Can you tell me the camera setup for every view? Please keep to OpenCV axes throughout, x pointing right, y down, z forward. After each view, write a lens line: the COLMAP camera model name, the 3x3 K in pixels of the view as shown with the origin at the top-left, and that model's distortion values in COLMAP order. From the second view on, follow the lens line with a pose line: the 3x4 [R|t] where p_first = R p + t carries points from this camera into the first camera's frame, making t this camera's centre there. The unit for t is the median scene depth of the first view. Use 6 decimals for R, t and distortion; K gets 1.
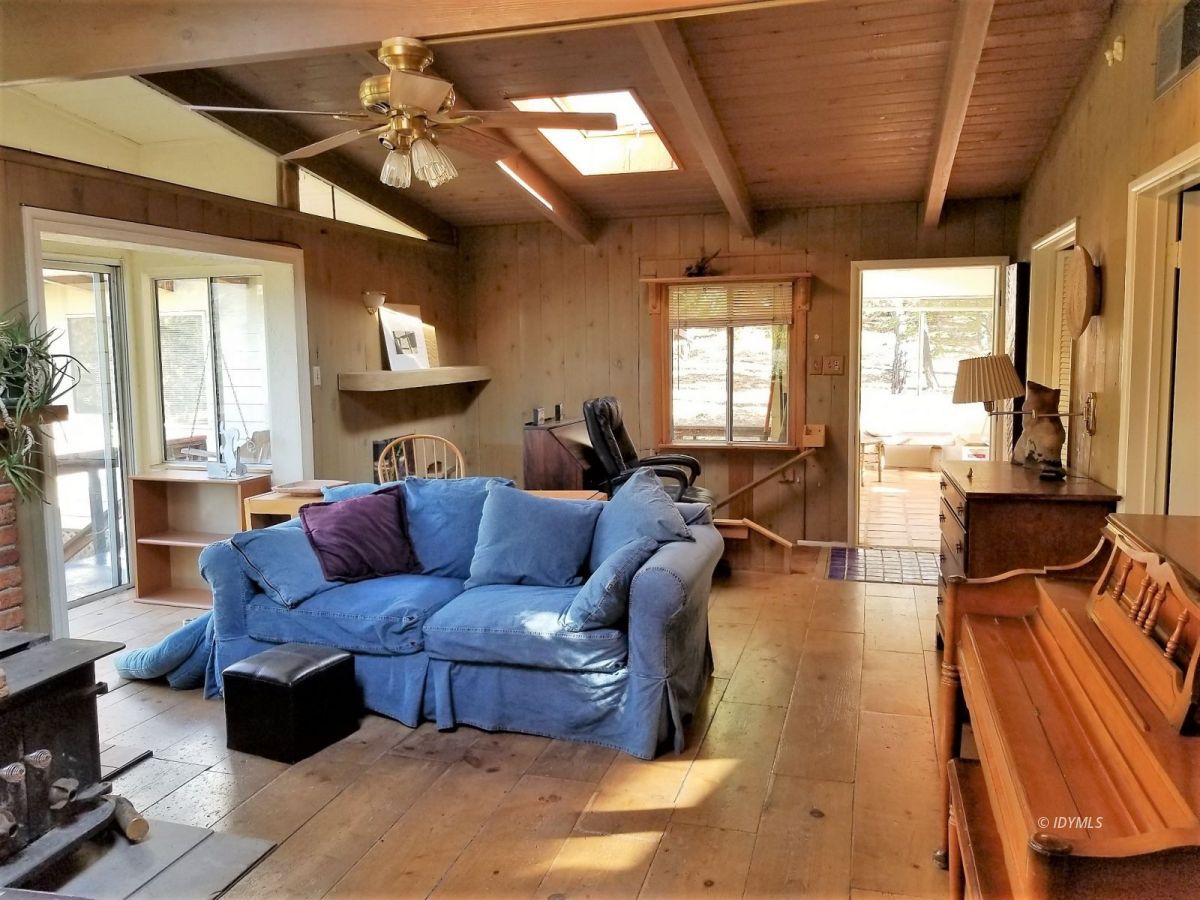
lens RADIAL K [[948.1, 0, 600.7], [0, 948.1, 440.2], [0, 0, 1]] dist [0.030698, -0.054556]
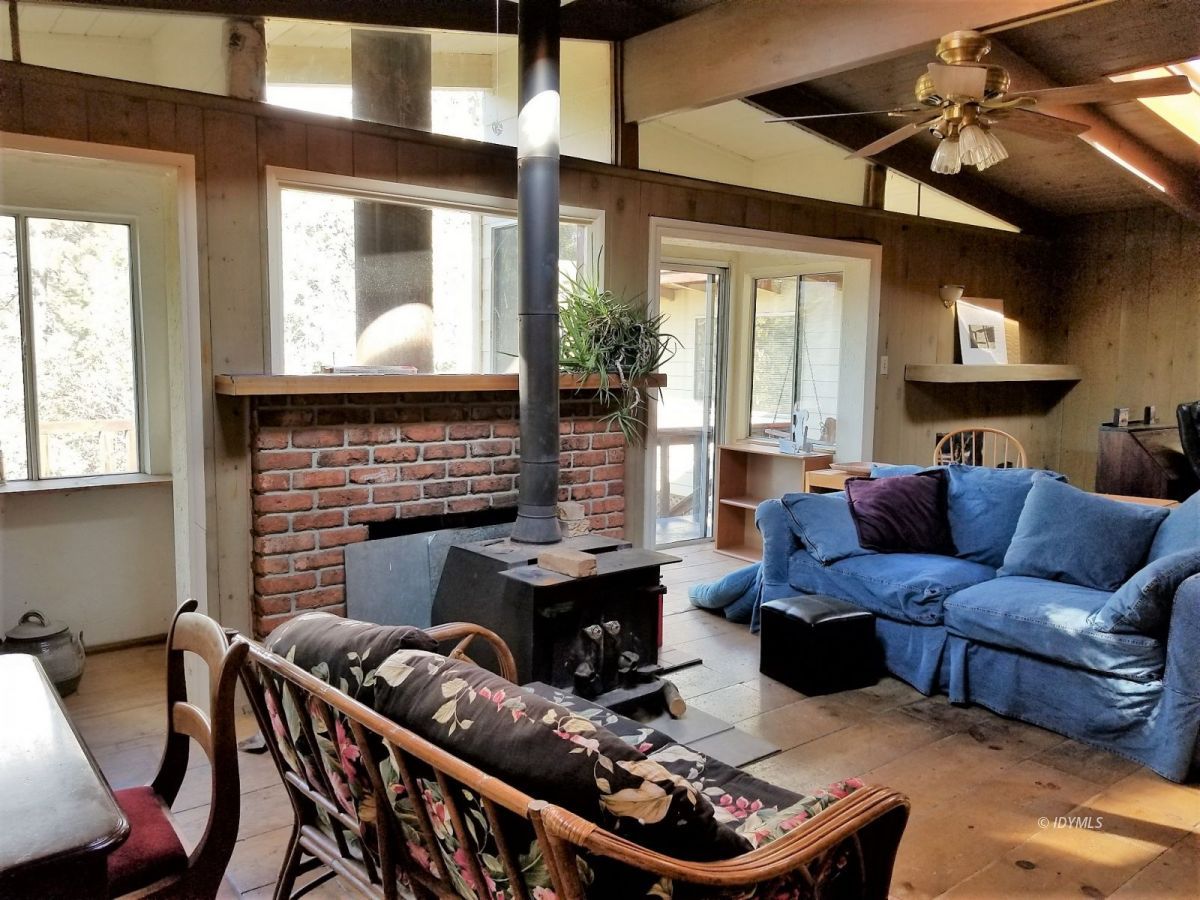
lens RADIAL K [[946.3, 0, 605.4], [0, 946.3, 455.7], [0, 0, 1]] dist [0.037330, -0.056421]
pose [[0.818932, 0.085570, -0.567475, 0.082003], [-0.080070, 0.996186, 0.034665, 0.030651], [0.568277, 0.017050, 0.822661, -0.062341]]
